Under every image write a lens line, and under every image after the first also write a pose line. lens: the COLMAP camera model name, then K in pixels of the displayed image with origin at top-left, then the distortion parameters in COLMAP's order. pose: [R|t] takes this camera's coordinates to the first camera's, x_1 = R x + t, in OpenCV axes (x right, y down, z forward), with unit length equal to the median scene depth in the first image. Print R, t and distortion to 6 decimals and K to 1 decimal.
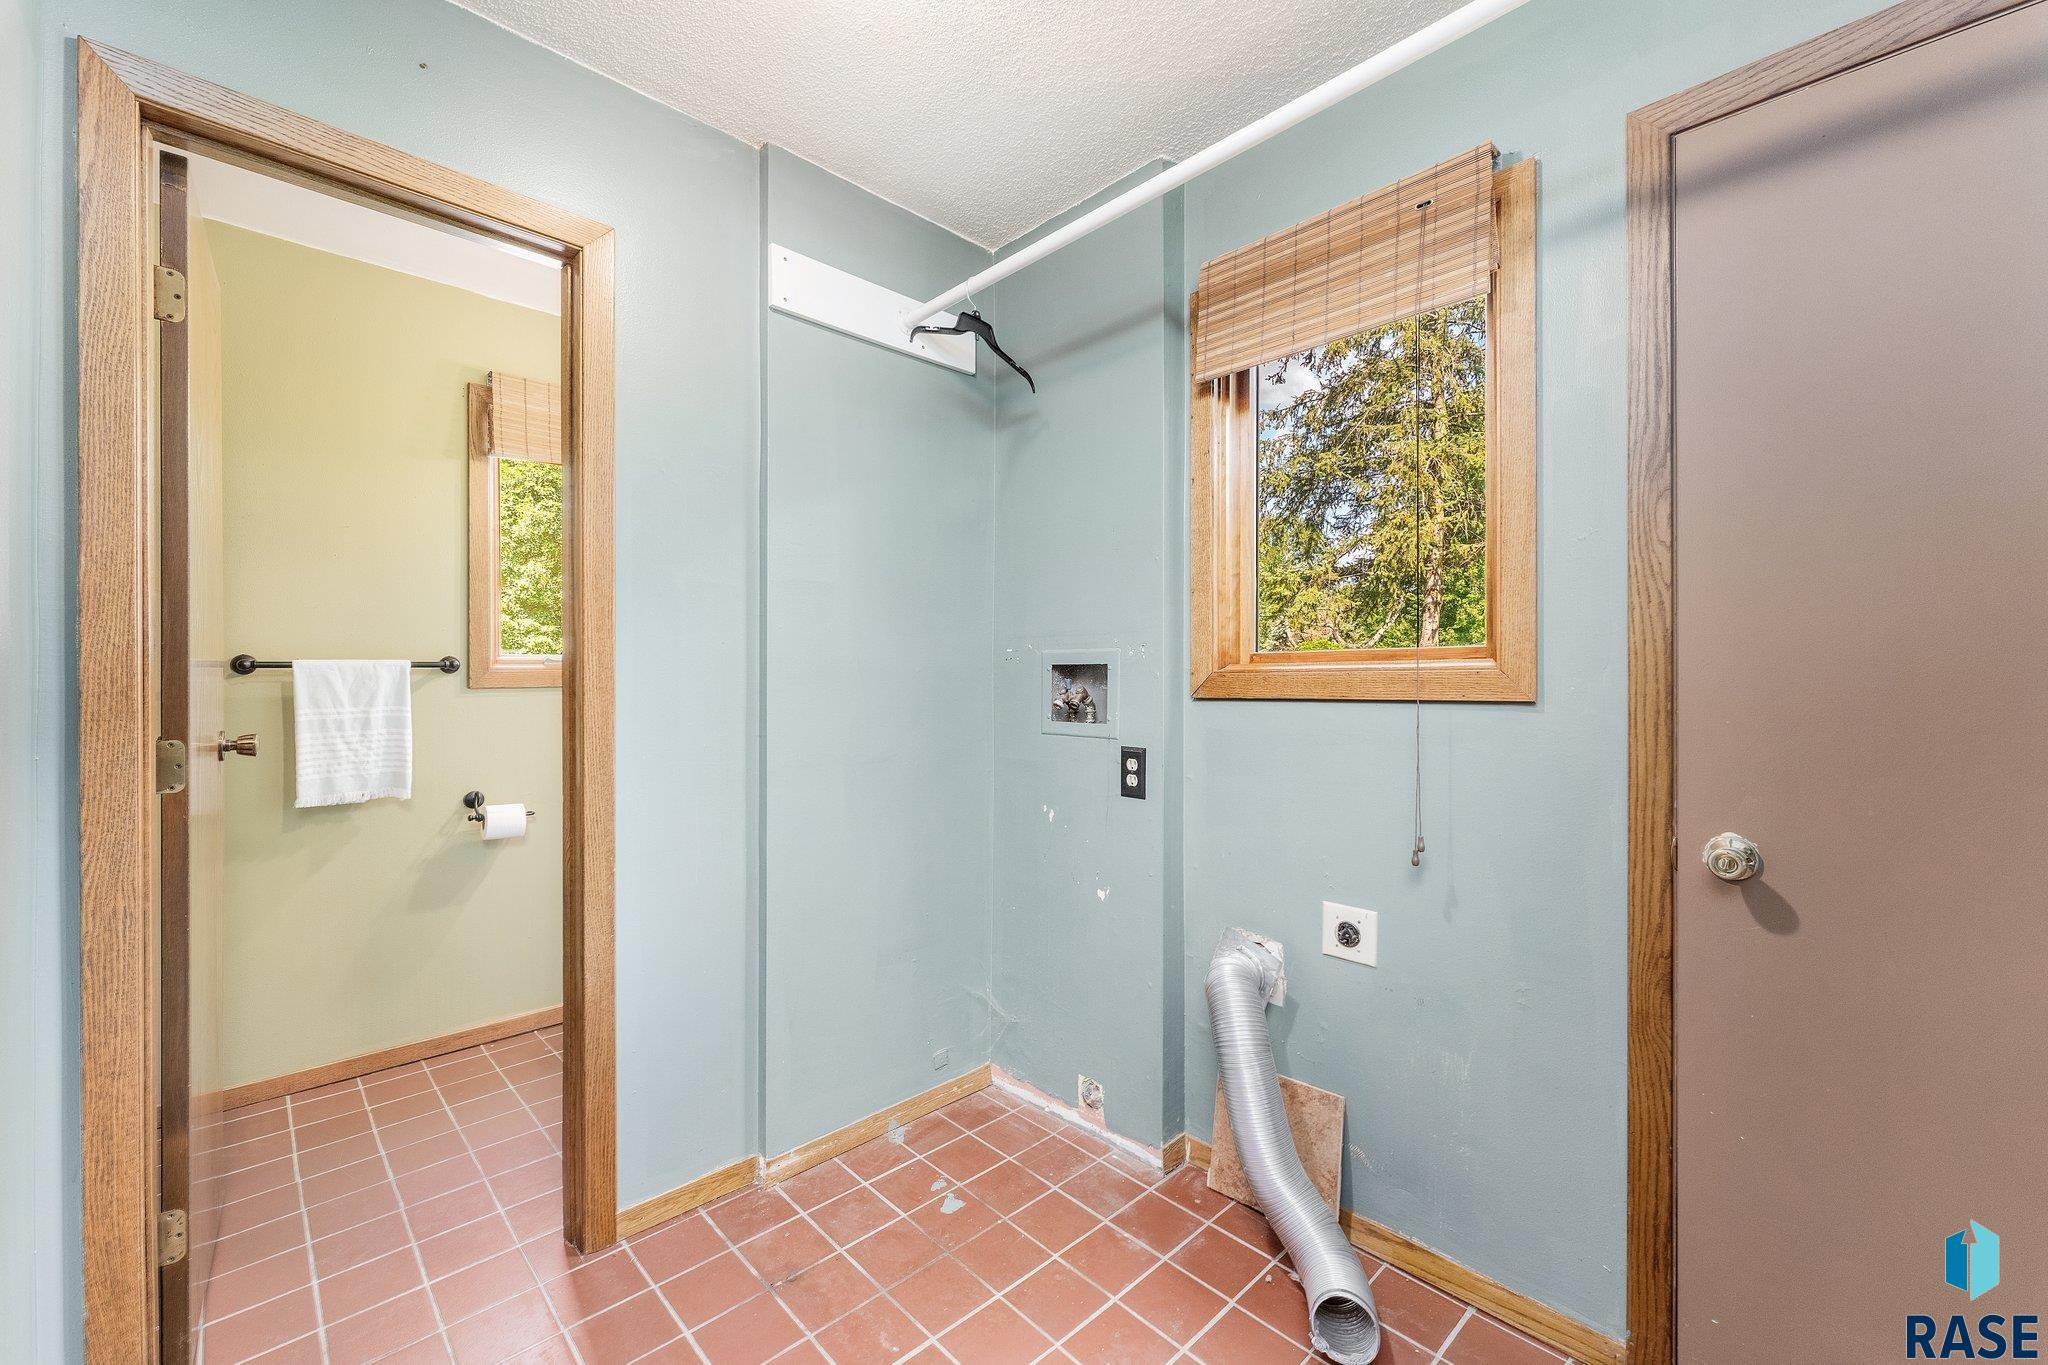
lens RADIAL K [[823.5, 0, 1020.2], [0, 823.5, 682.2], [0, 0, 1]] dist [0.010295, -0.000878]
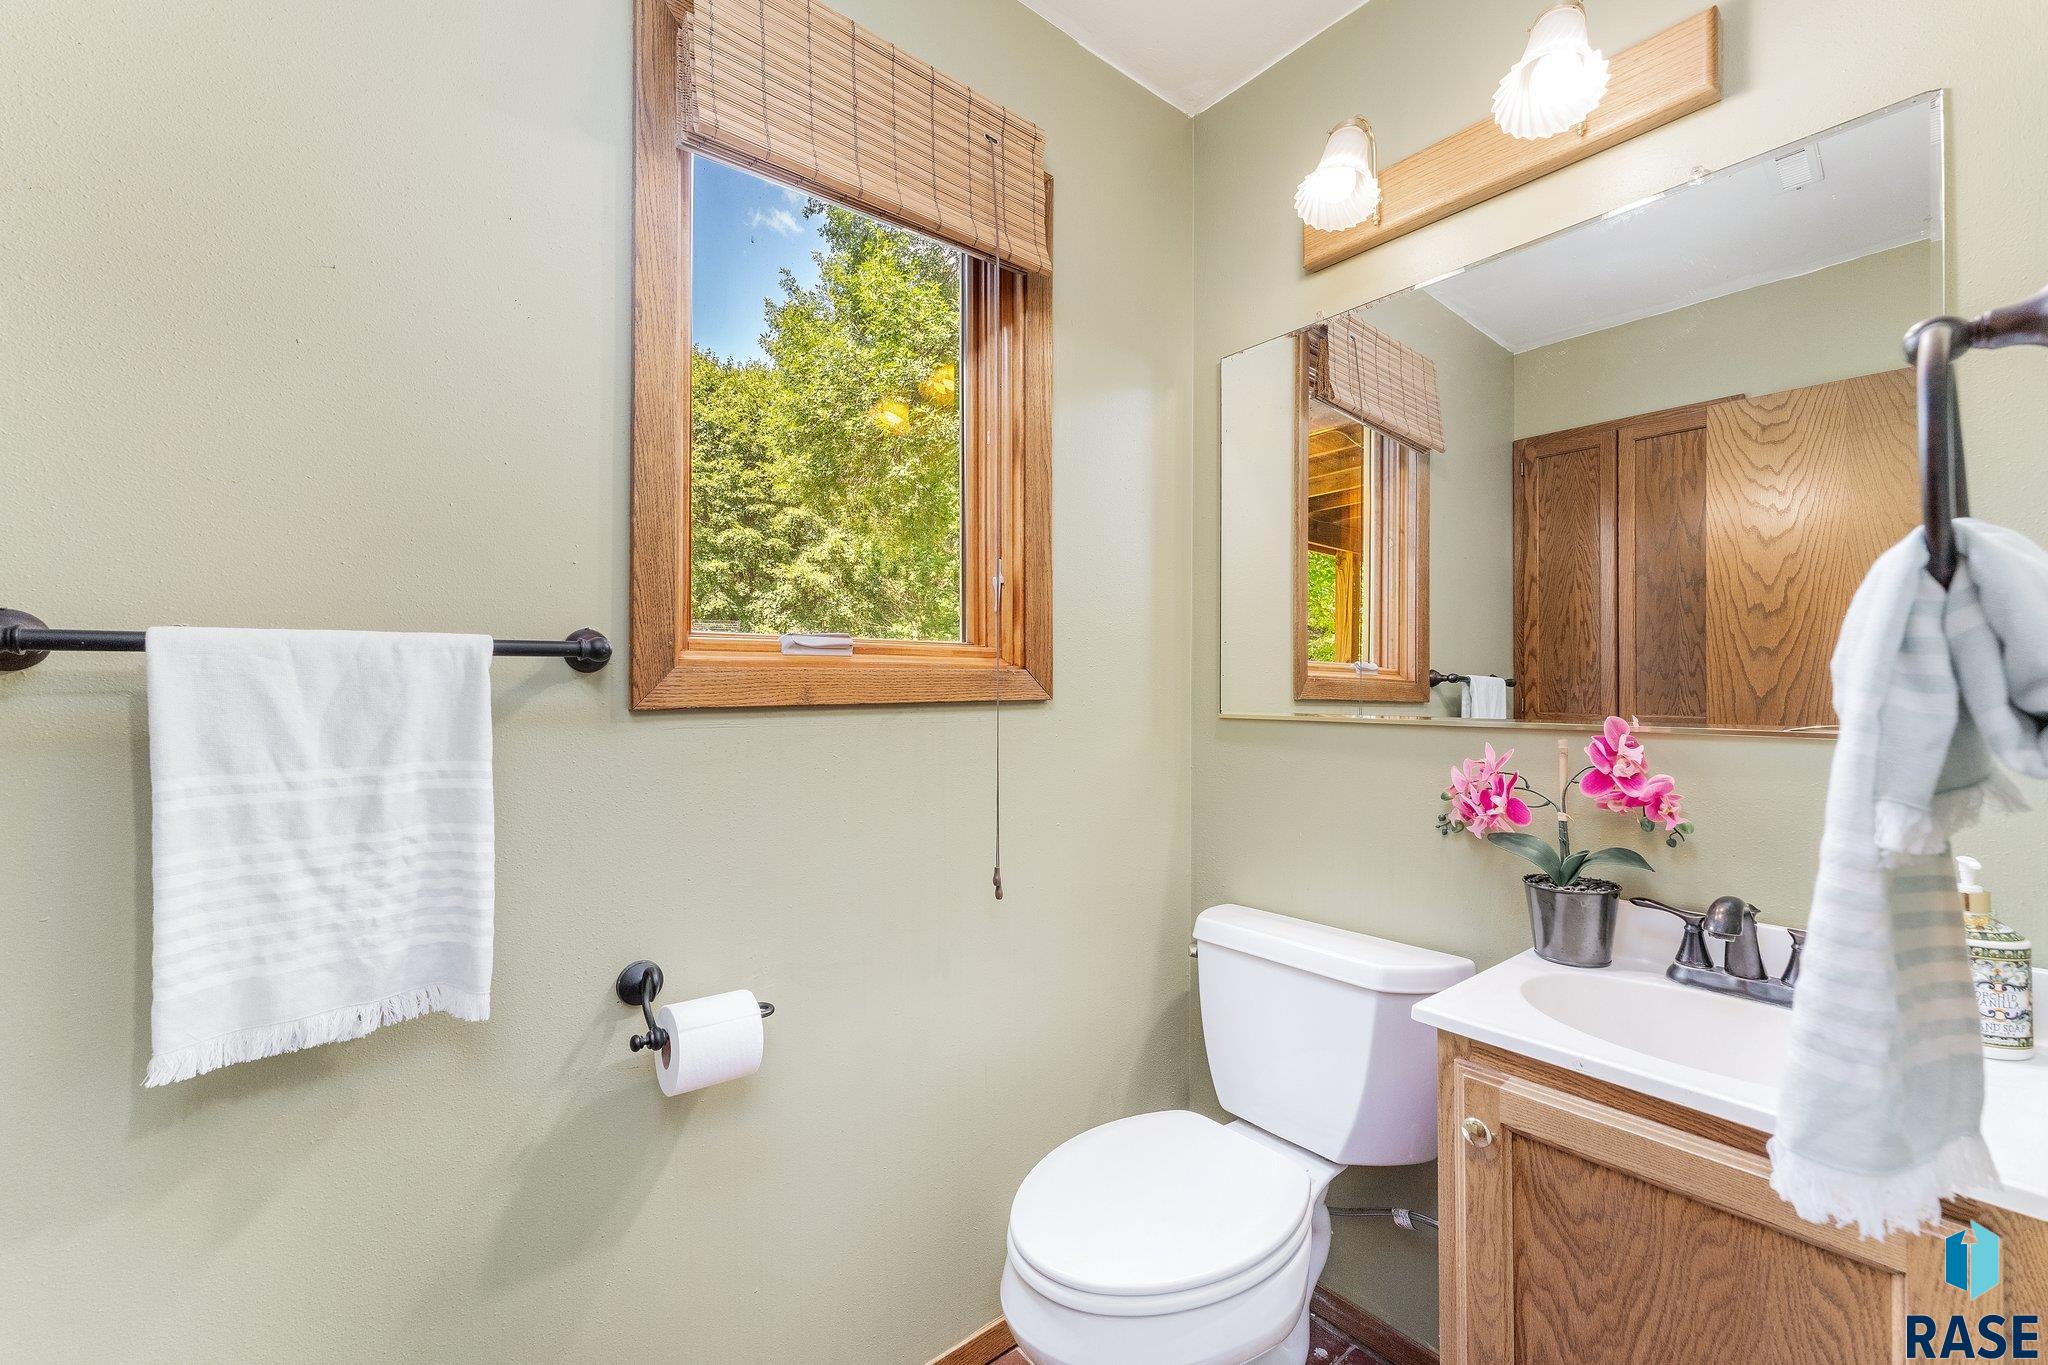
lens RADIAL K [[823.5, 0, 1029.7], [0, 823.5, 687.0], [0, 0, 1]] dist [0.010295, -0.000878]
pose [[0.997905, 0.000138, -0.064698, -0.482422], [-0.000700, 0.999962, -0.008677, -0.000476], [0.064694, 0.008704, 0.997867, 0.659876]]
